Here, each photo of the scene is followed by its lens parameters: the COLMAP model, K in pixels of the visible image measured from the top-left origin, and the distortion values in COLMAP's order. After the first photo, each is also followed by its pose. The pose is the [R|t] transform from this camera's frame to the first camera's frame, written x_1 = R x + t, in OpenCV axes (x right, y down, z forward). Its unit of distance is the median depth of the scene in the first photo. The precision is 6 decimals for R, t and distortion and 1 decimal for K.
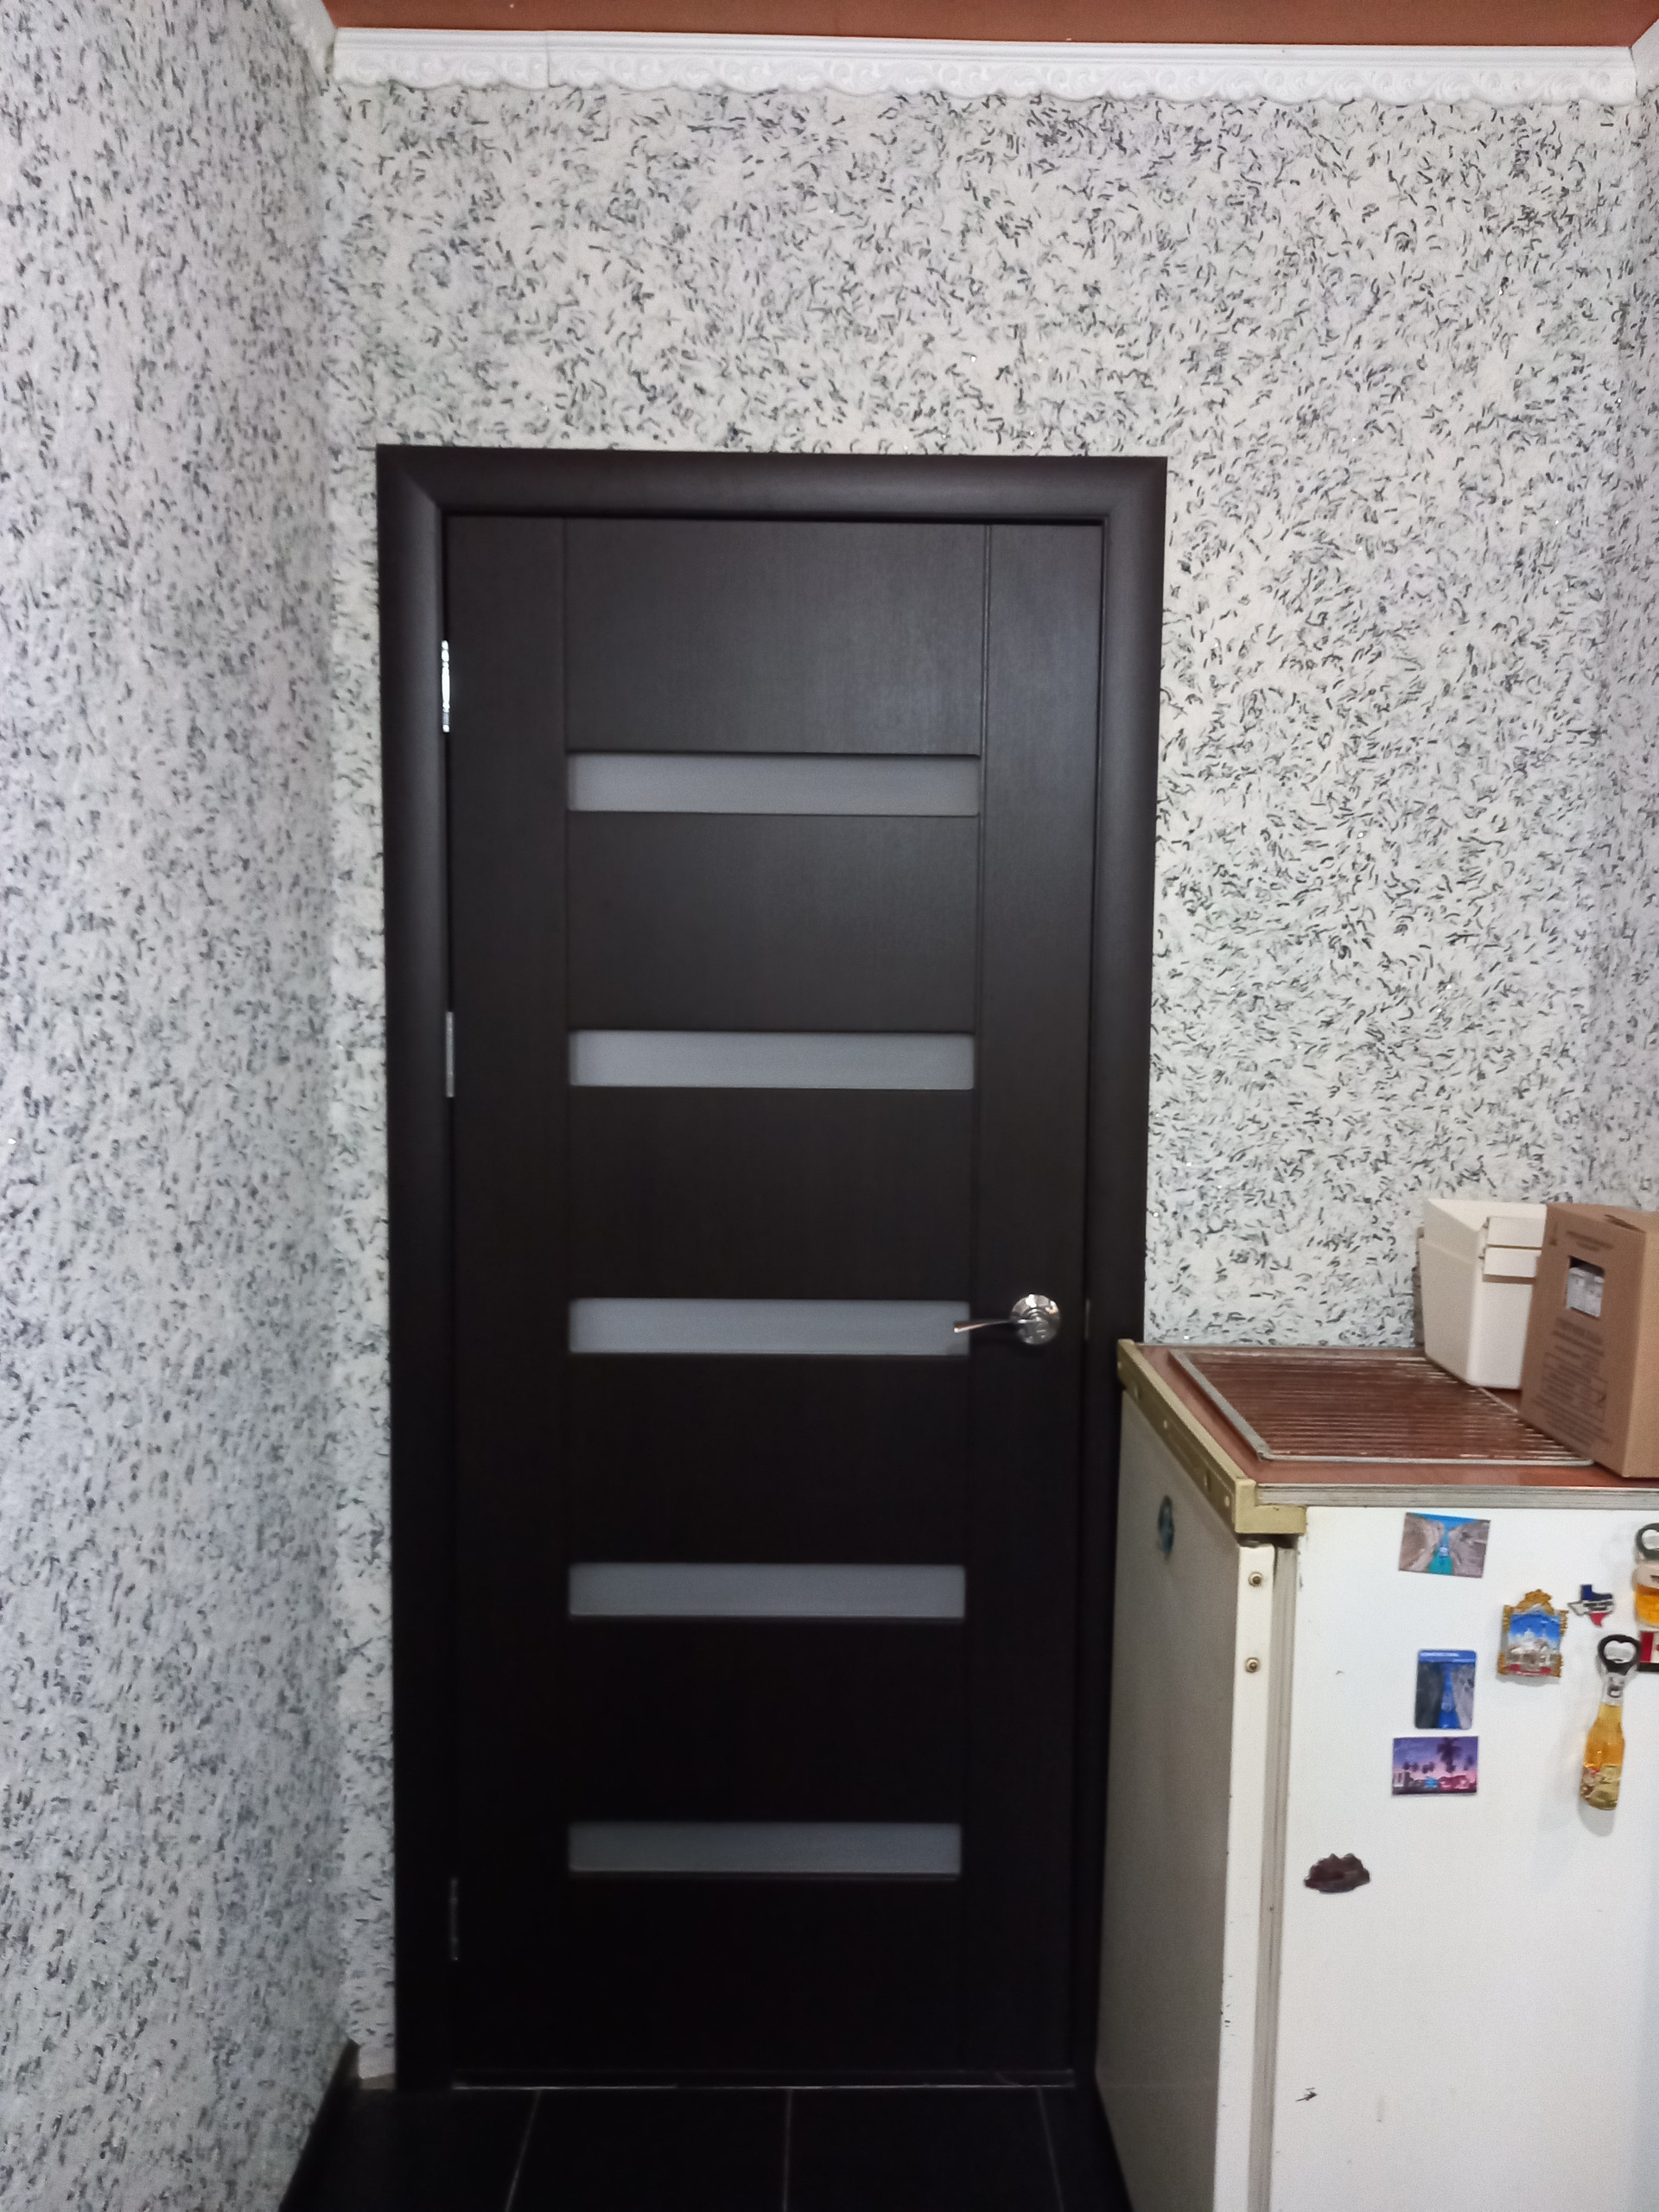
lens RADIAL K [[1594.8, 0, 815.2], [0, 1594.8, 1099.6], [0, 0, 1]] dist [0.056593, -0.054626]
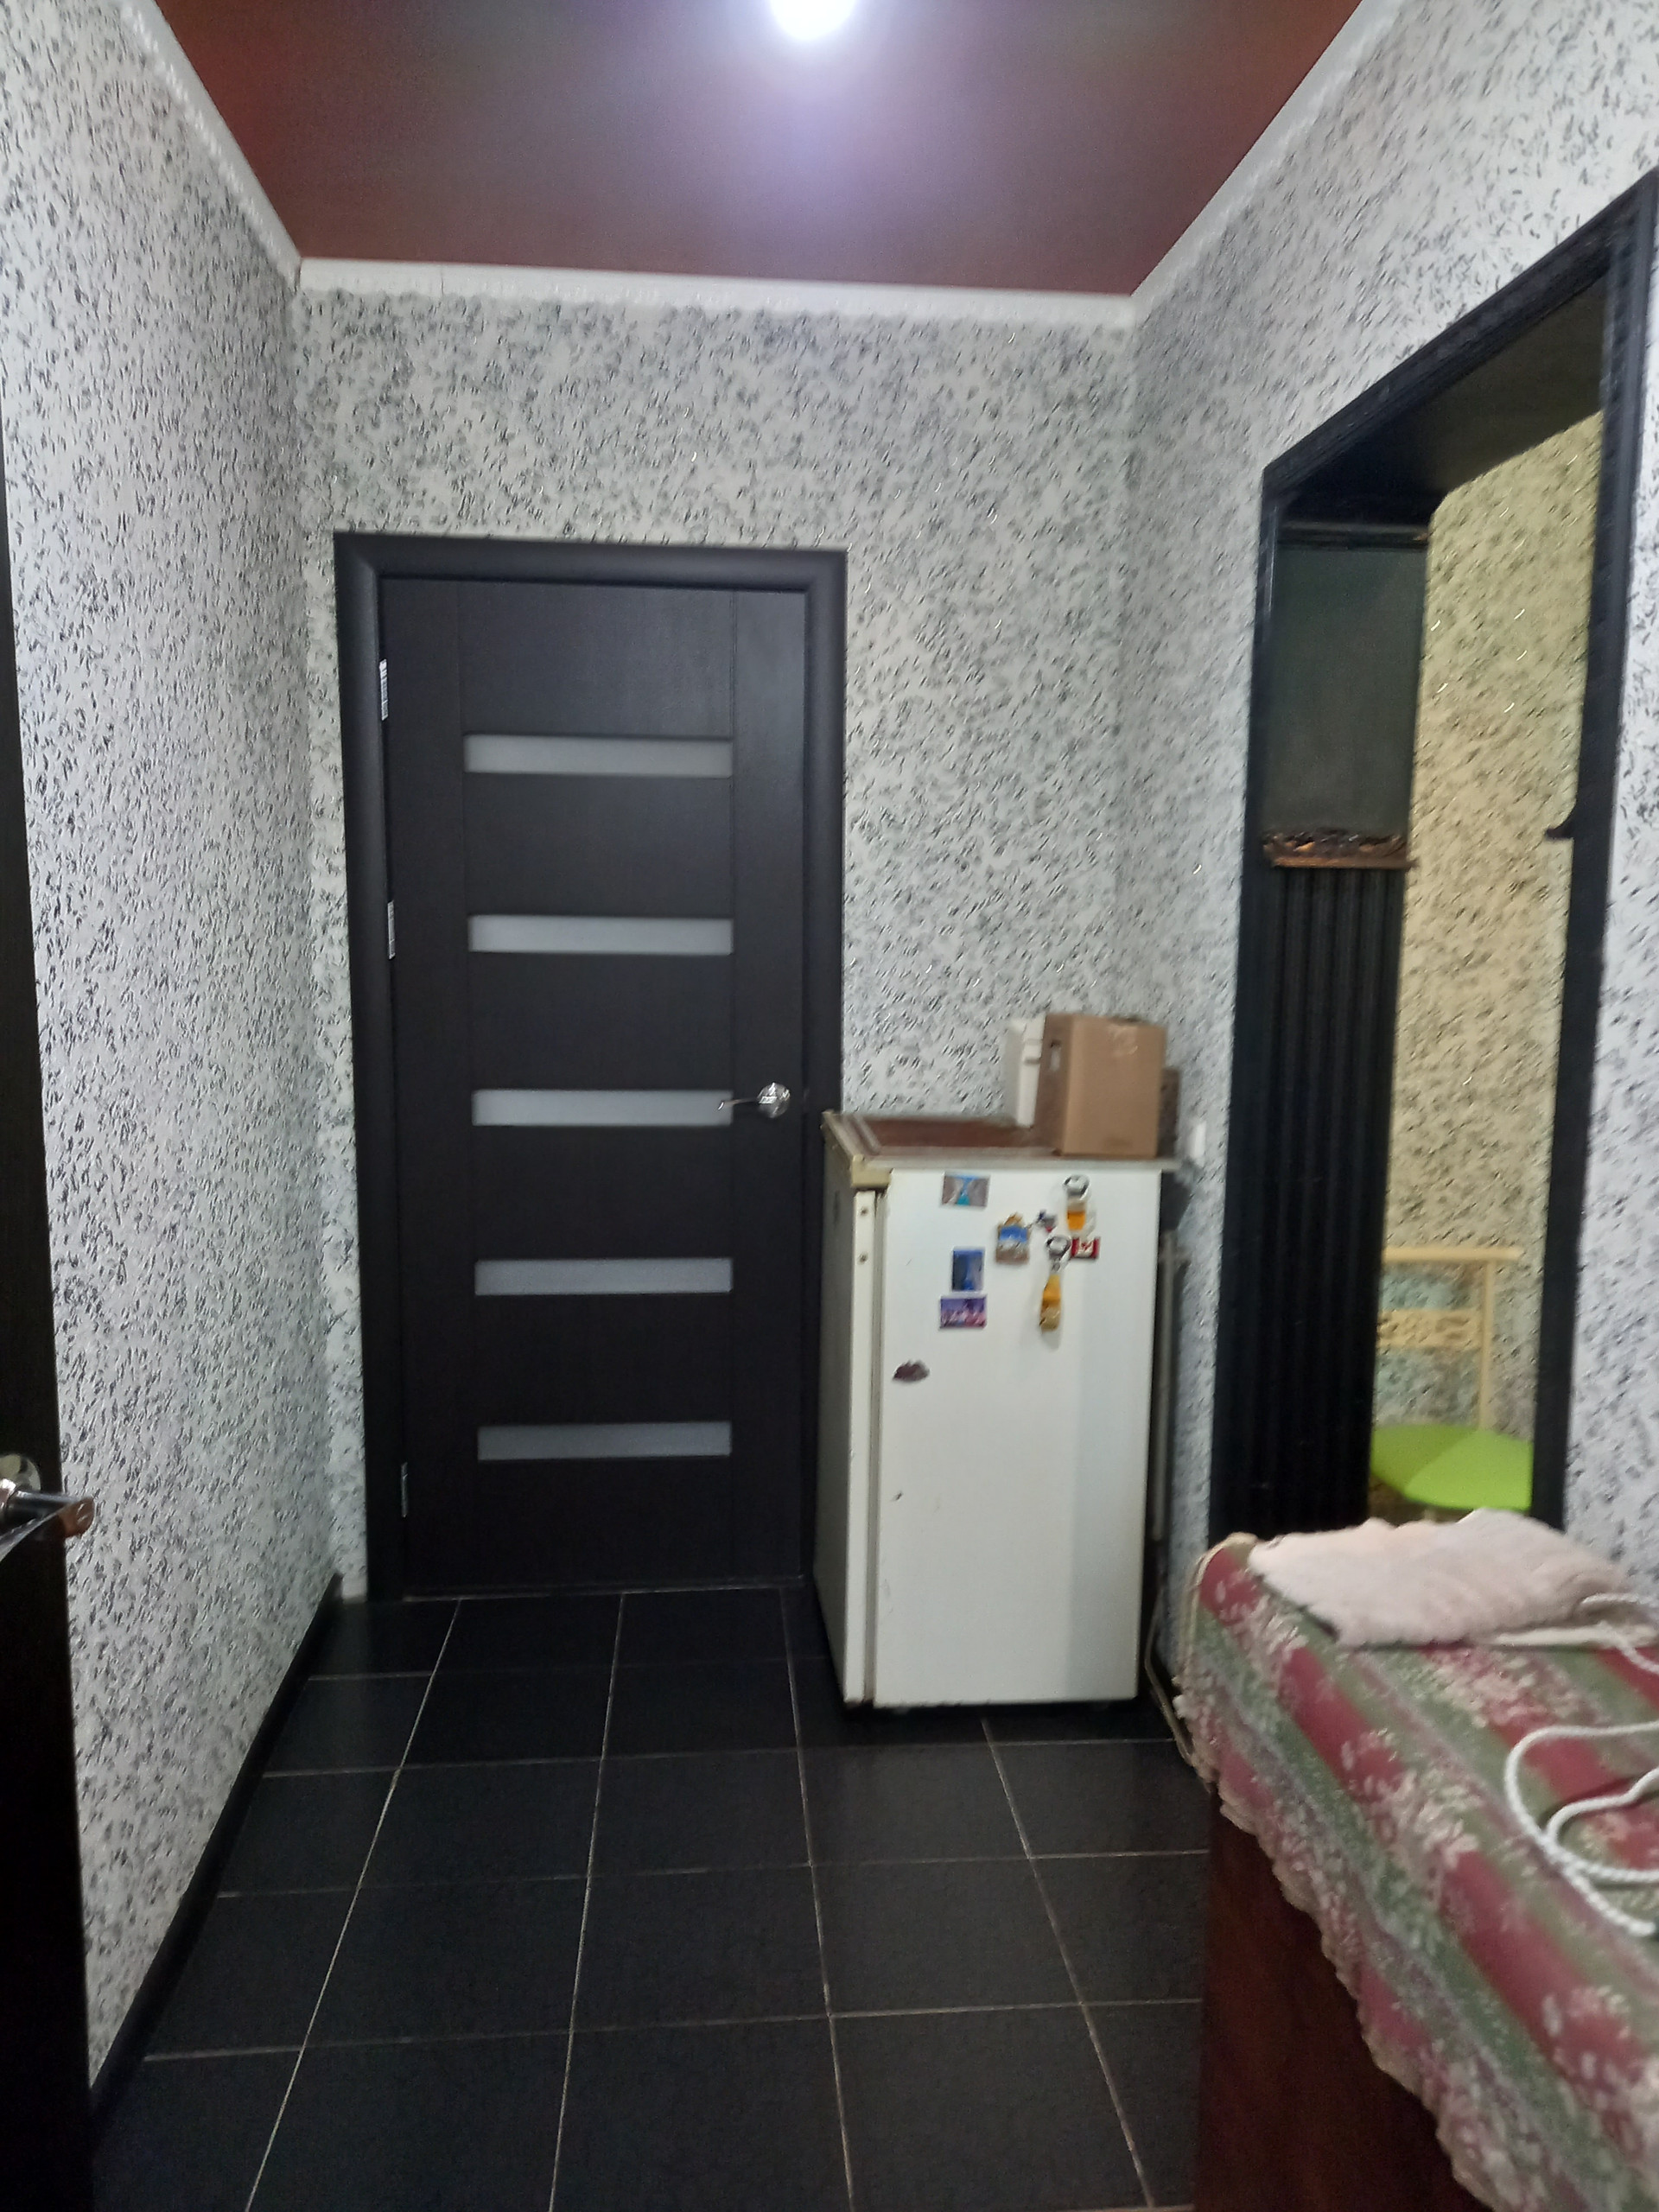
lens RADIAL K [[1594.8, 0, 828.6], [0, 1594.8, 1125.0], [0, 0, 1]] dist [0.056593, -0.054626]
pose [[0.996195, -0.010821, 0.086474, 0.058496], [0.005137, 0.997827, 0.065686, 0.060426], [-0.086997, -0.064992, 0.994086, -0.596462]]
